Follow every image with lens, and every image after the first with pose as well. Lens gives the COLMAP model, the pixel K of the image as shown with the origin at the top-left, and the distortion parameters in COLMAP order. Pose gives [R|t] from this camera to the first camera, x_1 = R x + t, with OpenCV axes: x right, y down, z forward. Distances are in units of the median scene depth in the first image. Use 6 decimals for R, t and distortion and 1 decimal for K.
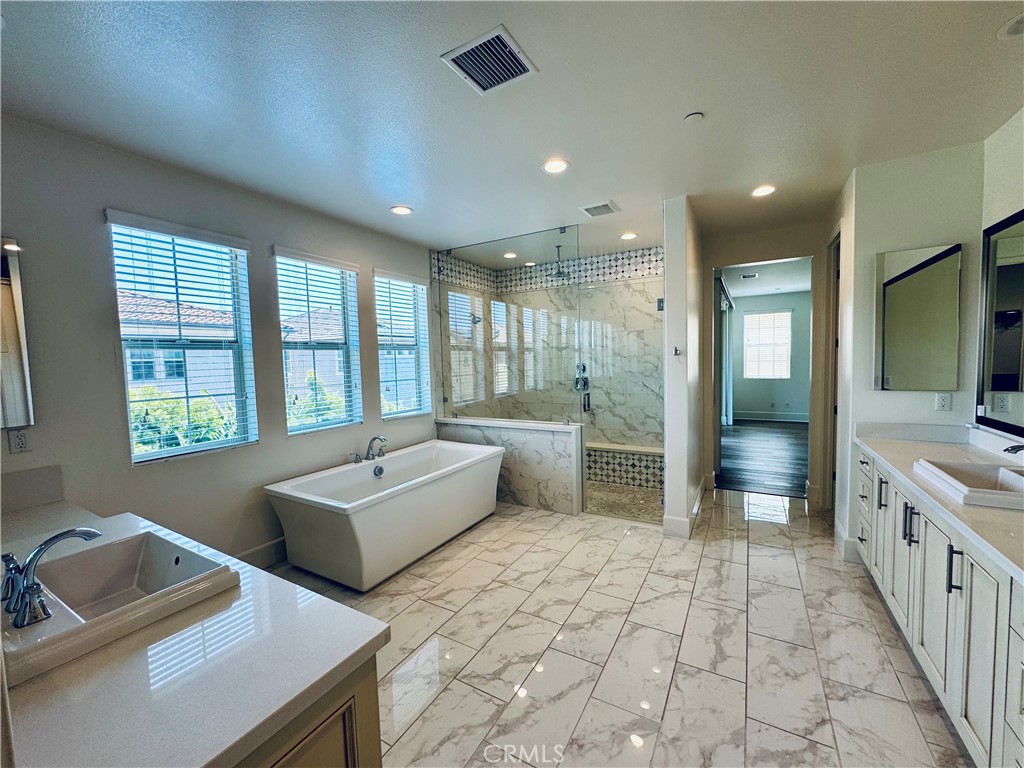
lens RADIAL K [[409.7, 0, 516.6], [0, 409.7, 380.8], [0, 0, 1]] dist [-0.003635, 0.000705]
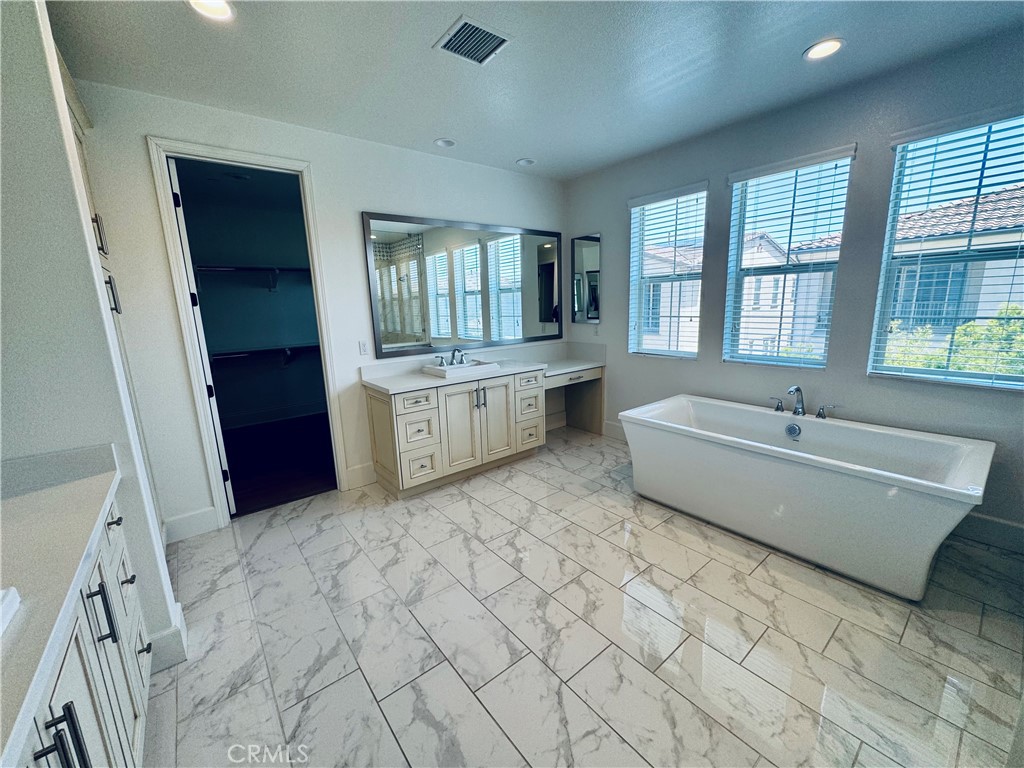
lens RADIAL K [[409.7, 0, 511.4], [0, 409.7, 382.0], [0, 0, 1]] dist [-0.003635, 0.000705]
pose [[-0.367821, 0.211950, -0.905420, 0.551316], [-0.008484, 0.972873, 0.231186, -0.047371], [0.929858, 0.092716, -0.356045, 0.761260]]
